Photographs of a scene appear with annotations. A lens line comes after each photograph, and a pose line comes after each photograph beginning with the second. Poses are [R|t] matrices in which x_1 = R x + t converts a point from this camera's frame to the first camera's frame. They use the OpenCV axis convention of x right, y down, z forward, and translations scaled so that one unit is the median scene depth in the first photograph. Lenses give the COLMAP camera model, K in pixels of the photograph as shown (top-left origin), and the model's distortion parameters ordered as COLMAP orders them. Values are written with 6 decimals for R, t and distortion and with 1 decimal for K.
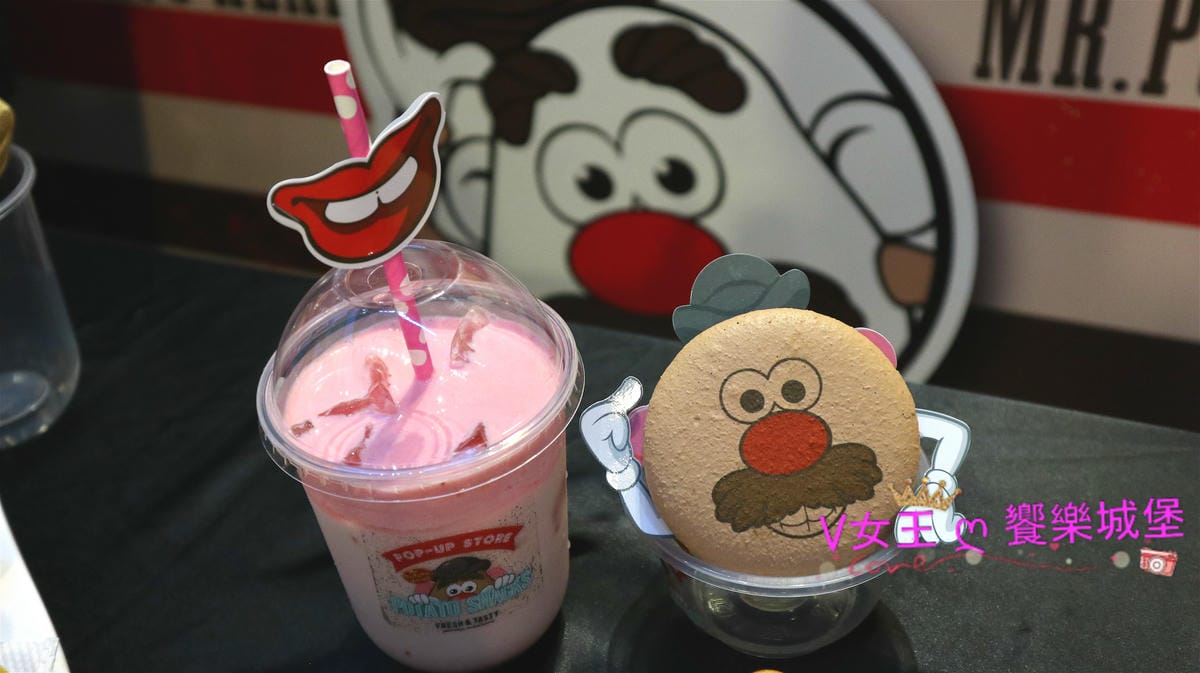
lens RADIAL K [[1207.5, 0, 600.0], [0, 1207.5, 336.5], [0, 0, 1]] dist [-0.024435, 0.004673]
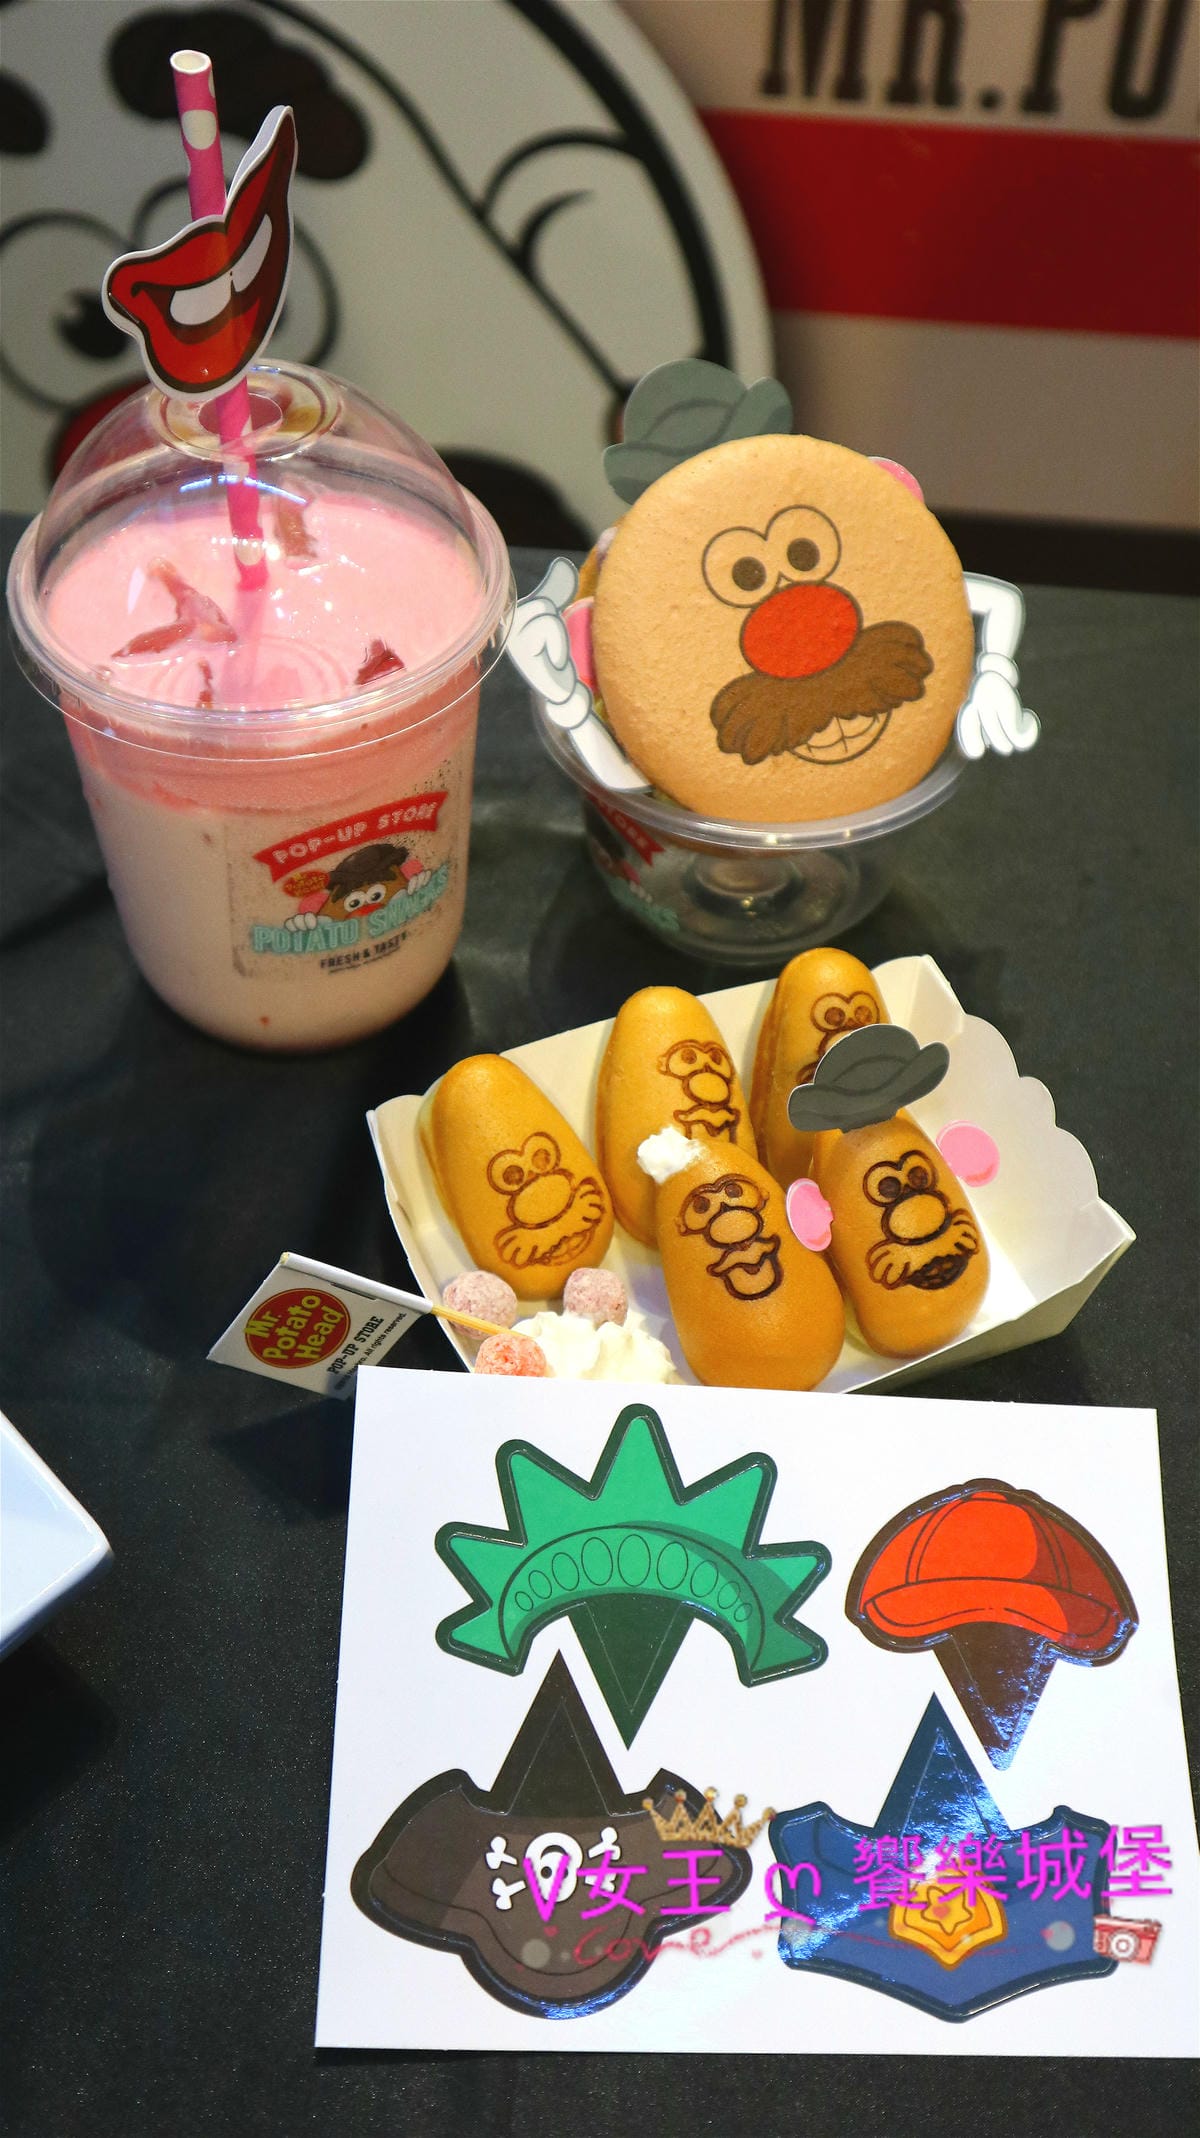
lens RADIAL K [[2151.4, 0, 600.0], [0, 2151.4, 1069.0], [0, 0, 1]] dist [-0.024435, 0.004673]
pose [[0.957200, -0.146924, 0.249361, -0.300632], [0.093964, 0.972655, 0.212400, 0.060031], [-0.273748, -0.179878, 0.944831, -0.179037]]
